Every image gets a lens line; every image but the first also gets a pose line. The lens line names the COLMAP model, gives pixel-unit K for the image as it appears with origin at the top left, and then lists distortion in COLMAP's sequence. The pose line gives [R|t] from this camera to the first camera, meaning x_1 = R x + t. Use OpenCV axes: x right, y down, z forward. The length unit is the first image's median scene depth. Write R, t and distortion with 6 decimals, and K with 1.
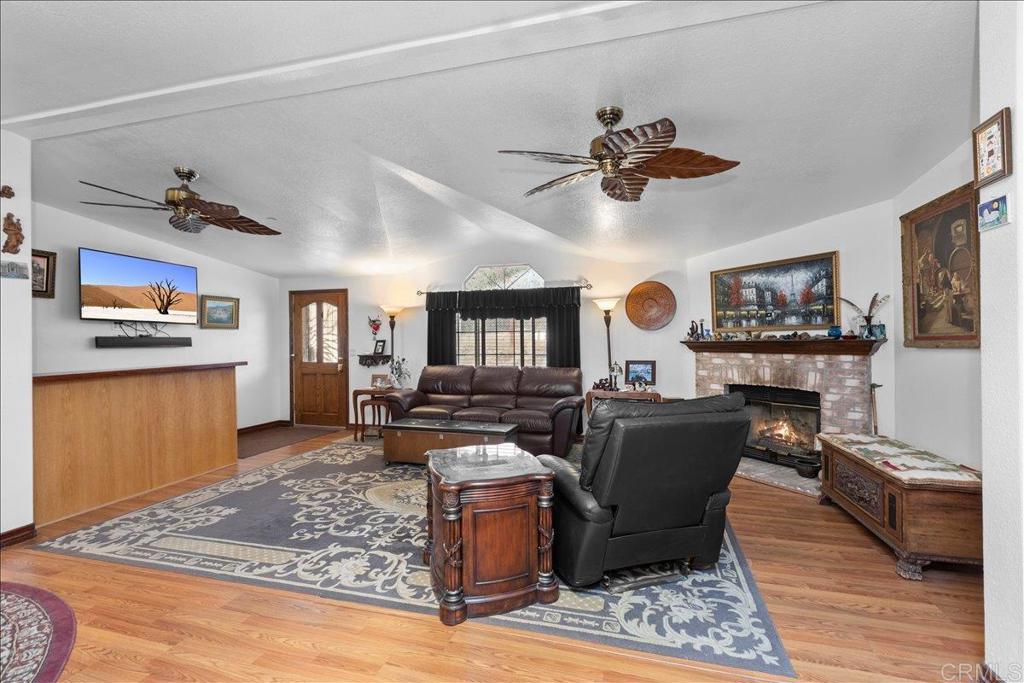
lens RADIAL K [[462.4, 0, 518.0], [0, 462.4, 337.9], [0, 0, 1]] dist [0.005005, -0.000444]
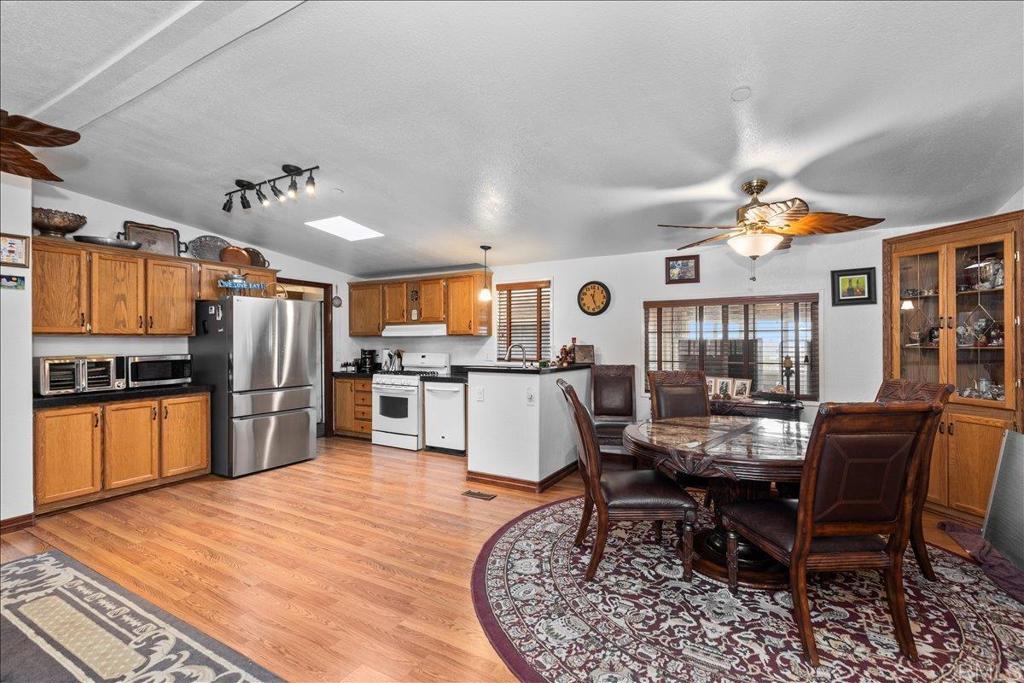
lens RADIAL K [[462.4, 0, 518.0], [0, 462.4, 337.9], [0, 0, 1]] dist [0.005005, -0.000444]
pose [[-0.969199, 0.013709, 0.245897, -0.650116], [0.011805, 0.999888, -0.009218, 0.005404], [-0.245996, -0.006032, -0.969252, 1.005725]]
